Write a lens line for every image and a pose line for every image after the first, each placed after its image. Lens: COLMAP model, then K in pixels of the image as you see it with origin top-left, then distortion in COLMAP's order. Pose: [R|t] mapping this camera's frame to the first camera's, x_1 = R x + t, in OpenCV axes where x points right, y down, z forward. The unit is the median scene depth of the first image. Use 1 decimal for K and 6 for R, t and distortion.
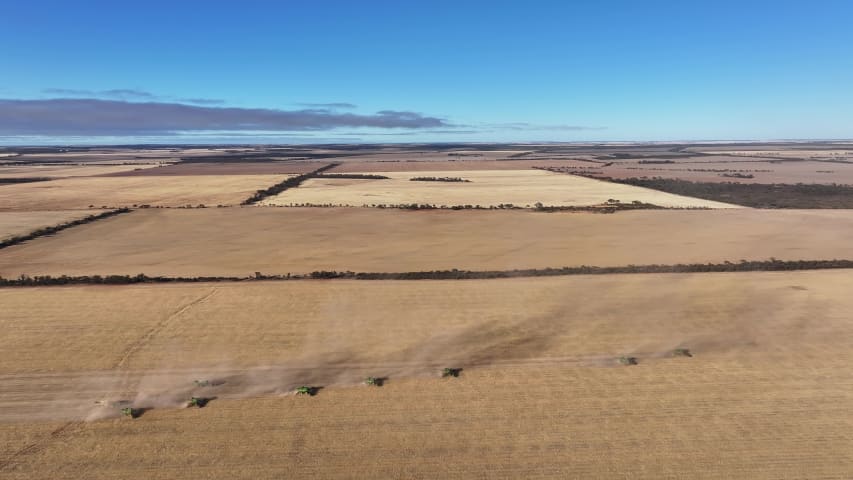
lens RADIAL K [[598.7, 0, 429.7], [0, 598.7, 240.1], [0, 0, 1]] dist [0.000536, 0.010181]
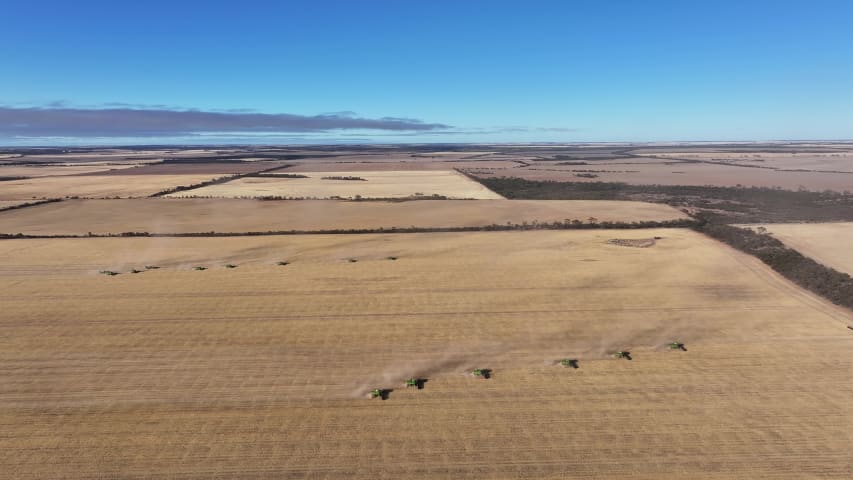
lens RADIAL K [[598.7, 0, 429.7], [0, 598.7, 240.1], [0, 0, 1]] dist [0.000536, 0.010181]
pose [[0.999771, 0.003898, -0.021037, 0.220518], [-0.003900, 0.999992, -0.000043, 0.022700], [0.021037, 0.000125, 0.999779, -0.204378]]
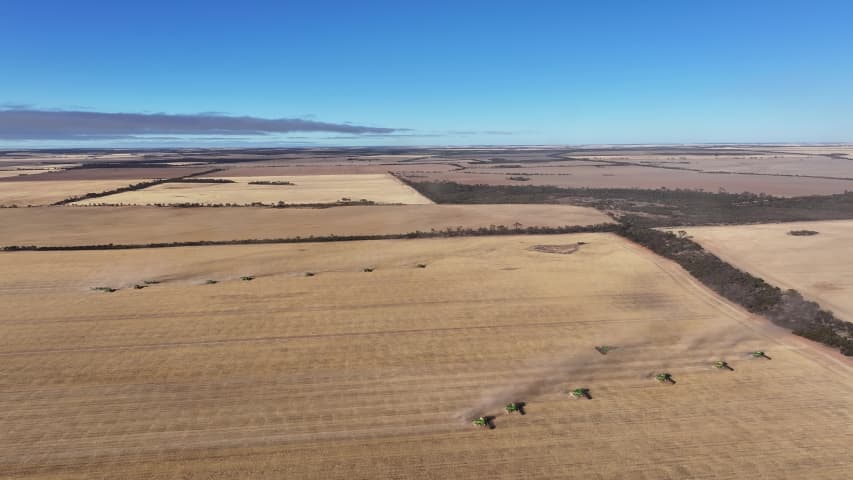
lens RADIAL K [[598.7, 0, 429.7], [0, 598.7, 240.1], [0, 0, 1]] dist [0.000536, 0.010181]
pose [[0.997160, -0.012166, 0.074321, 0.239113], [0.012525, 0.999912, -0.004363, 0.018270], [-0.074261, 0.005281, 0.997225, -0.181576]]
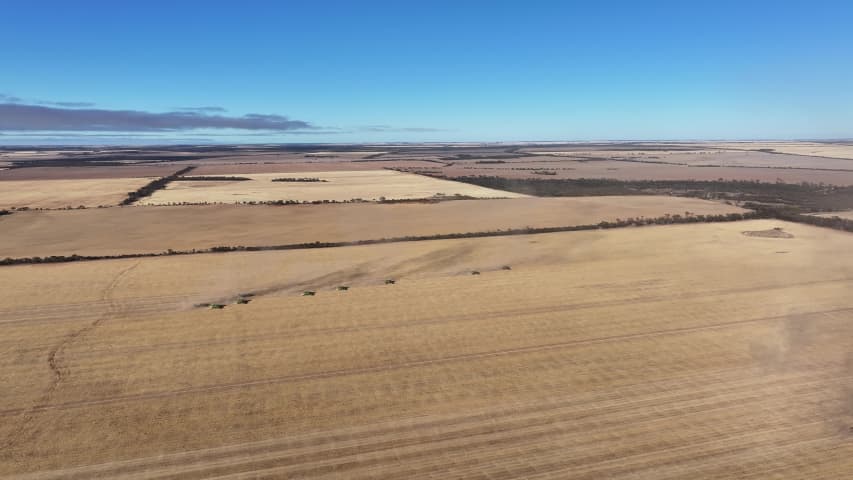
lens RADIAL K [[598.7, 0, 429.7], [0, 598.7, 240.1], [0, 0, 1]] dist [0.000536, 0.010181]
pose [[0.972268, -0.039204, 0.230559, -0.008680], [0.039320, 0.999218, 0.004095, 0.016160], [-0.230540, 0.005085, 0.973050, -0.145997]]
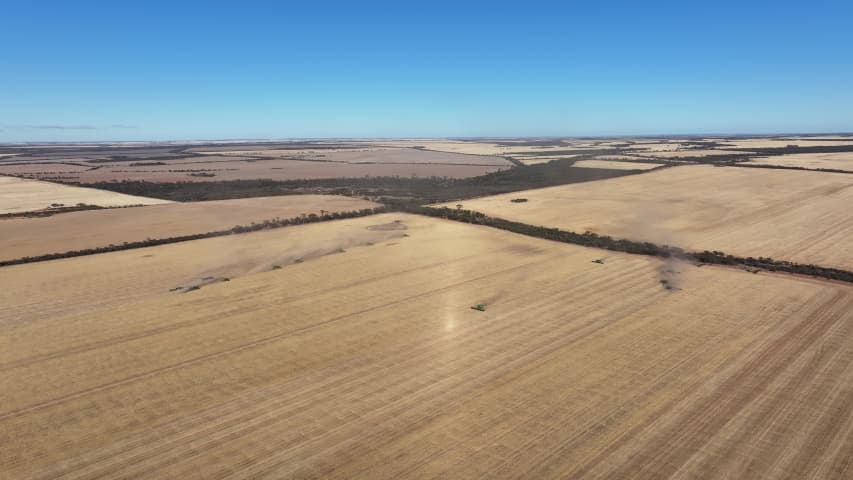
lens RADIAL K [[598.7, 0, 429.7], [0, 598.7, 240.1], [0, 0, 1]] dist [0.000536, 0.010181]
pose [[0.733935, -0.117421, 0.668993, 0.042849], [0.116283, 0.992124, 0.046565, 0.015185], [-0.669191, 0.043617, 0.741809, -0.151640]]
